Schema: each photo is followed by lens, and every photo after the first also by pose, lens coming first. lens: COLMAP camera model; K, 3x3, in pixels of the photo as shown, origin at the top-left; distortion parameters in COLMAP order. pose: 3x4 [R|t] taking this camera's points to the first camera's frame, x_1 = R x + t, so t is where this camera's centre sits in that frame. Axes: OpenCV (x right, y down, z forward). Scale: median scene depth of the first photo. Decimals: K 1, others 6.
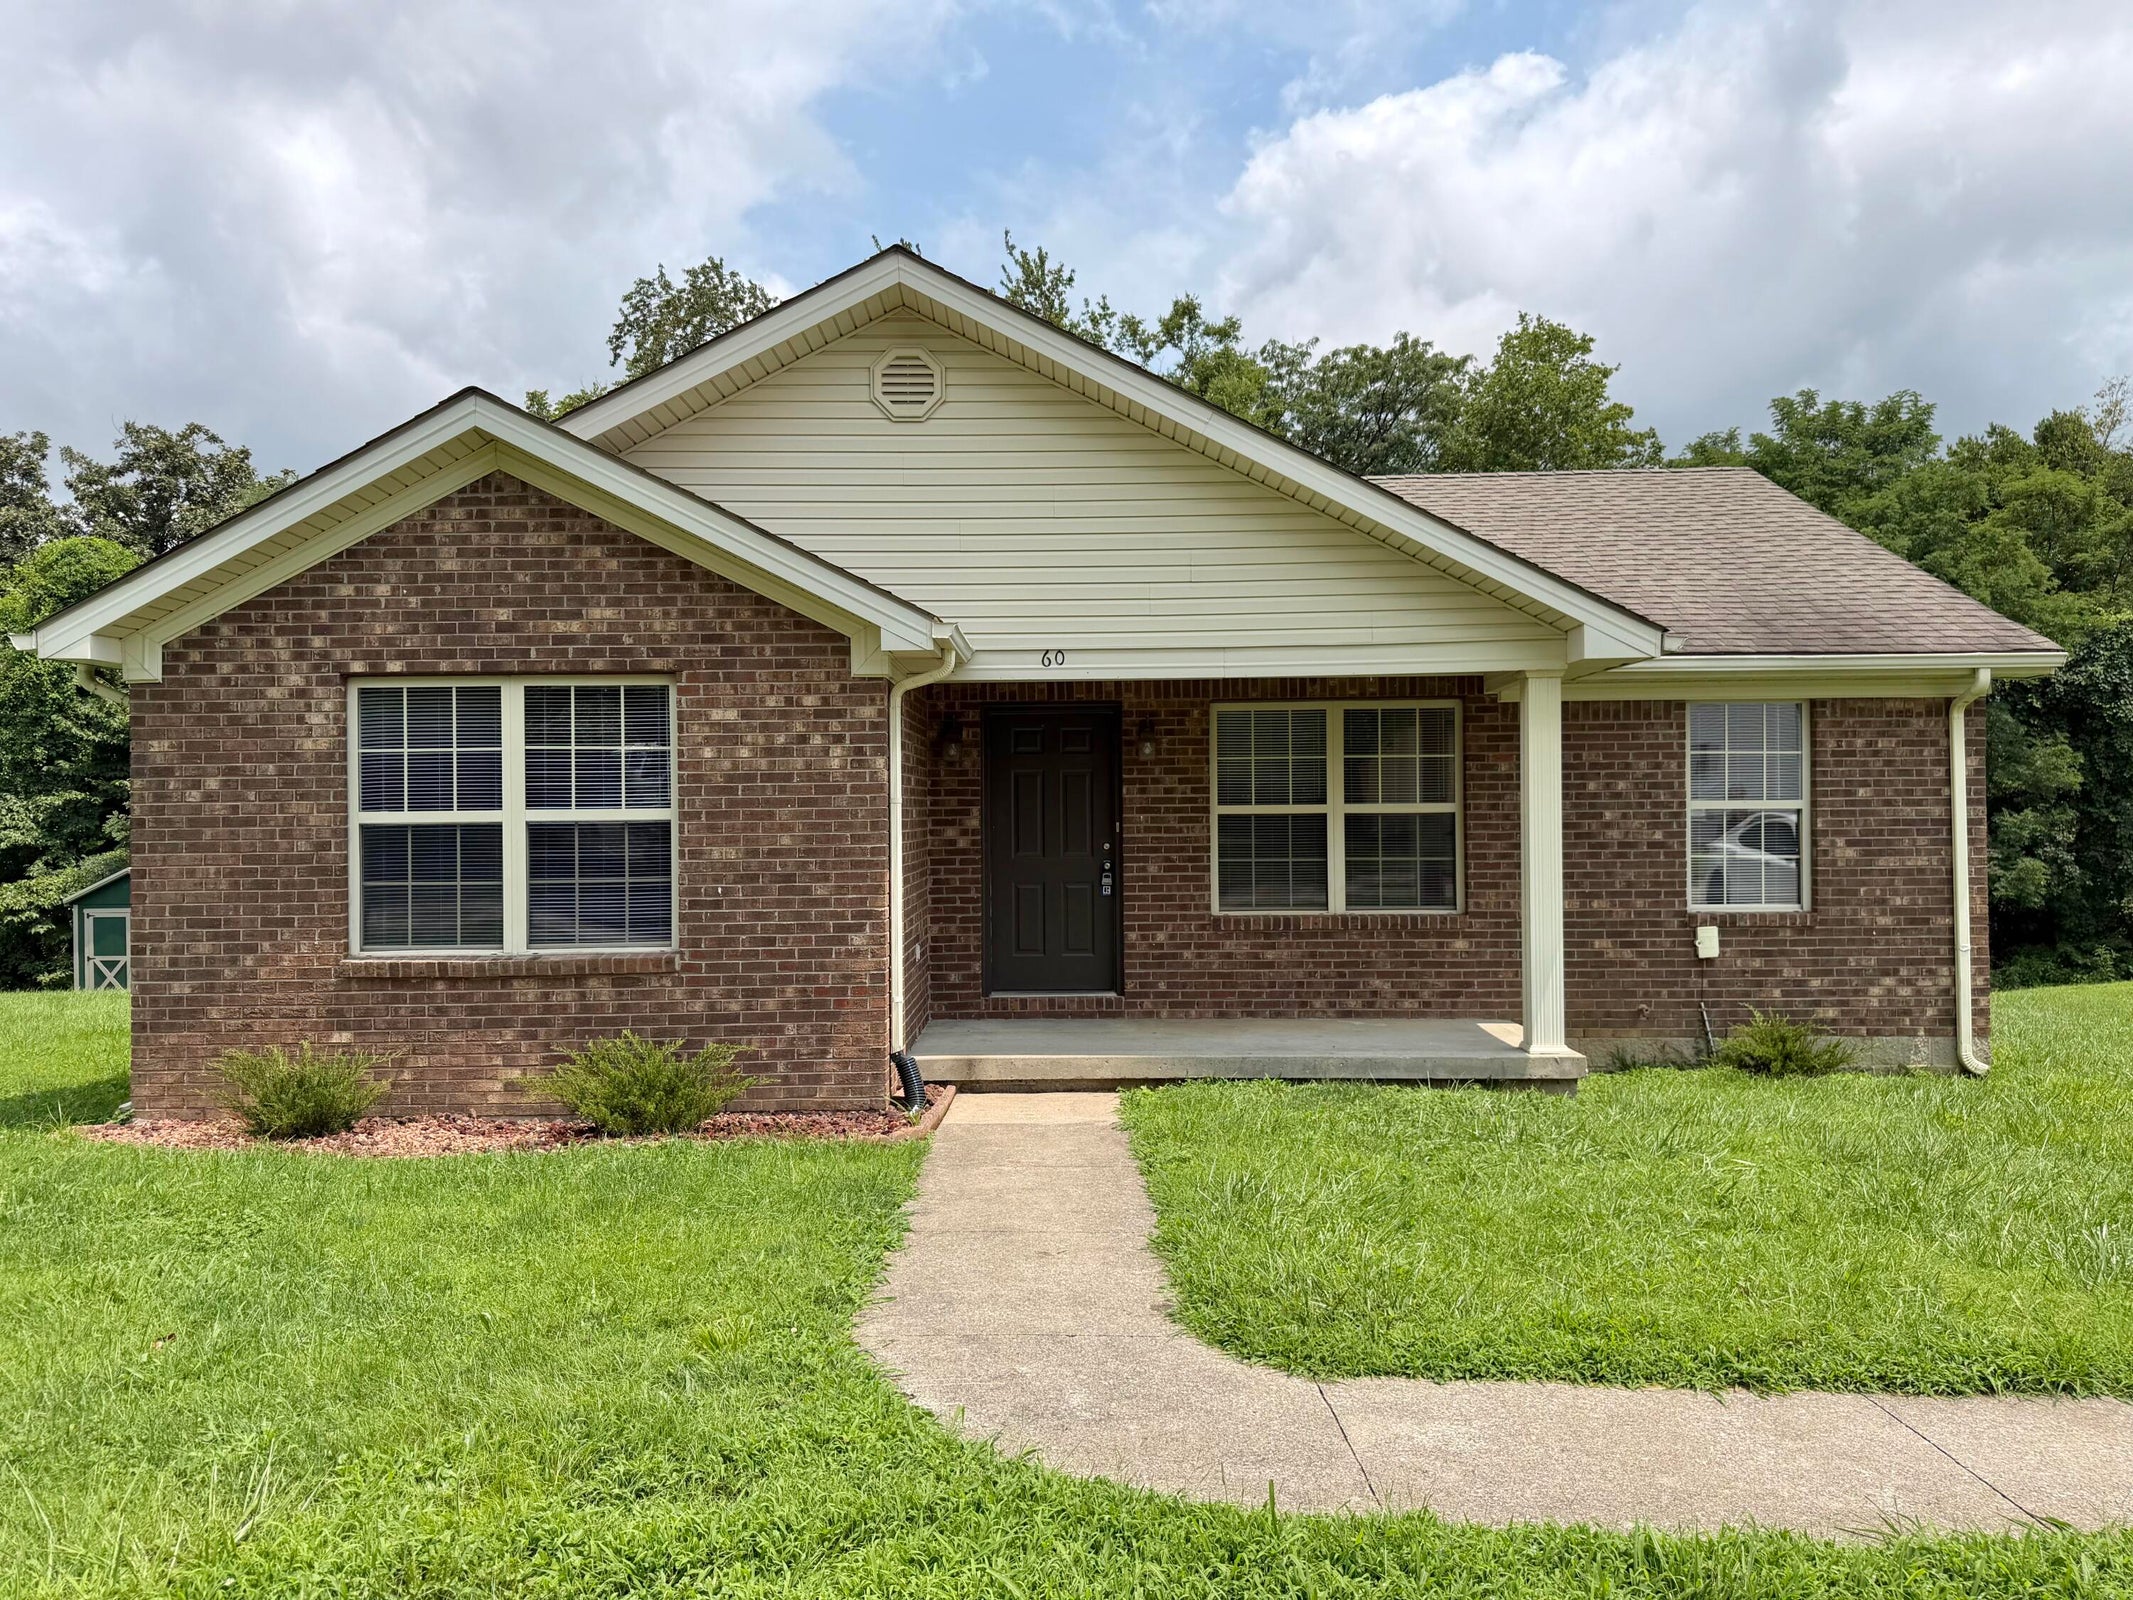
lens RADIAL K [[1506.1, 0, 1000.0], [0, 1506.1, 839.8], [0, 0, 1]] dist [0.051069, -0.057828]
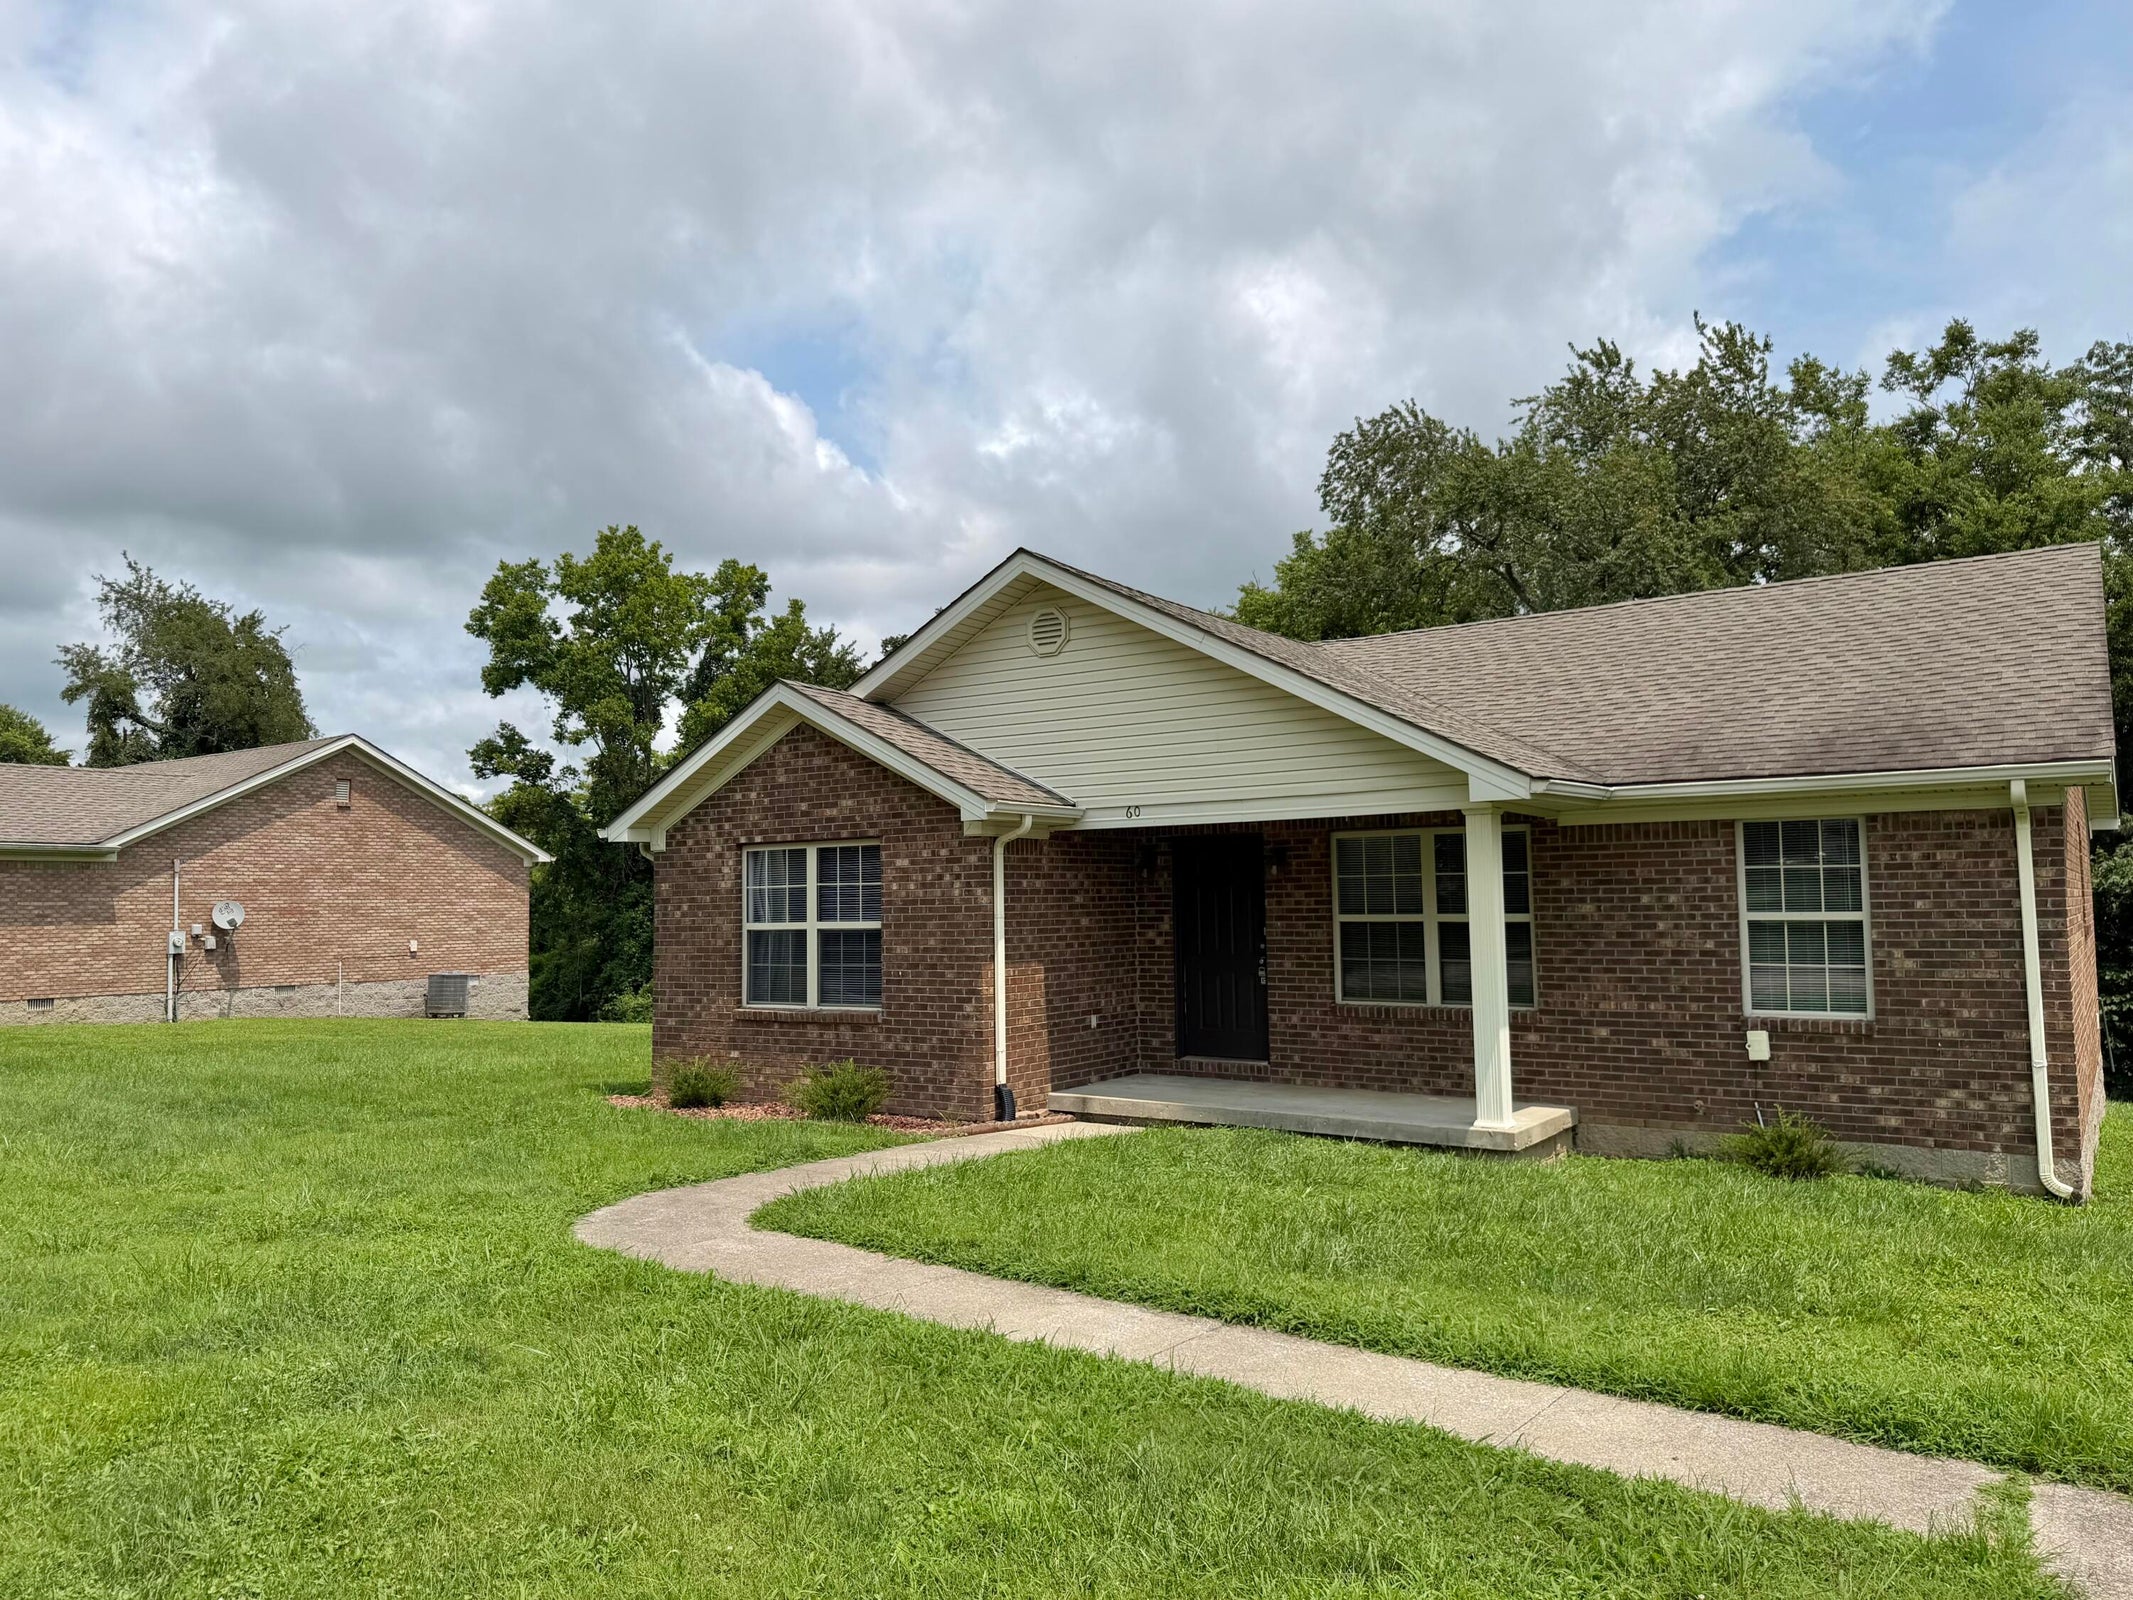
lens RADIAL K [[1506.1, 0, 978.3], [0, 1506.1, 814.2], [0, 0, 1]] dist [0.051069, -0.057828]
pose [[0.807718, -0.038634, -0.588301, 0.658269], [-0.001776, 0.997687, -0.067957, -0.021034], [0.589566, 0.055935, 0.805781, -0.190594]]
